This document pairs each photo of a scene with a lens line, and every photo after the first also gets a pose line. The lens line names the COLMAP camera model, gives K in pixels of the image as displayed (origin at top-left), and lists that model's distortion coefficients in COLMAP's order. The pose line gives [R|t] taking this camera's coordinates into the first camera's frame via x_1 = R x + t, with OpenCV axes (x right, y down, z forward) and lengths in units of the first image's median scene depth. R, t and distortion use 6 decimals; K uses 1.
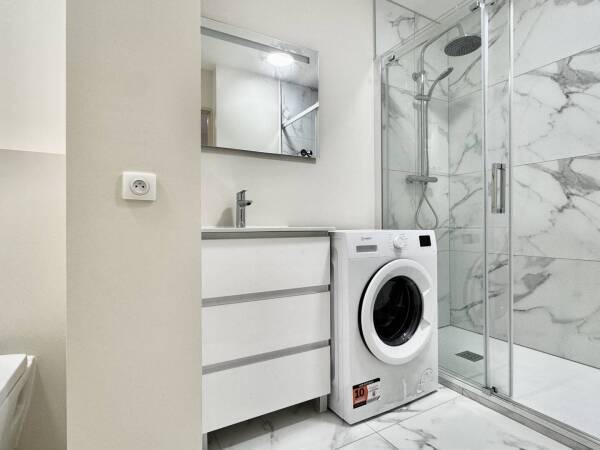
lens RADIAL K [[314.9, 0, 300.0], [0, 314.9, 225.0], [0, 0, 1]] dist [-0.000376, -0.000050]
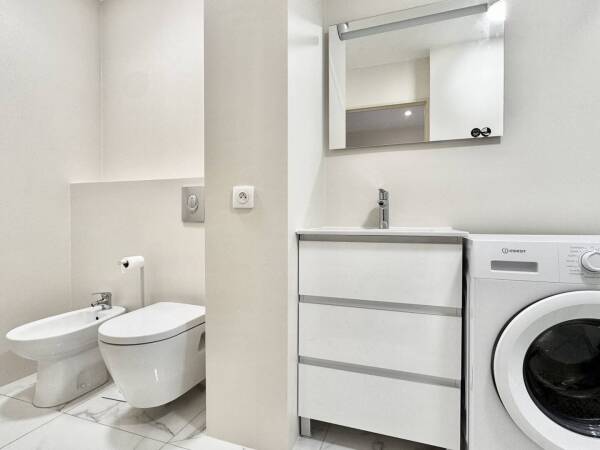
lens RADIAL K [[322.3, 0, 300.0], [0, 322.3, 225.0], [0, 0, 1]] dist [-0.001465, -0.000495]
pose [[0.649686, 0.013222, -0.760088, 0.429605], [-0.003733, 0.999892, 0.014203, -0.019092], [0.760194, -0.006390, 0.649665, 0.212661]]
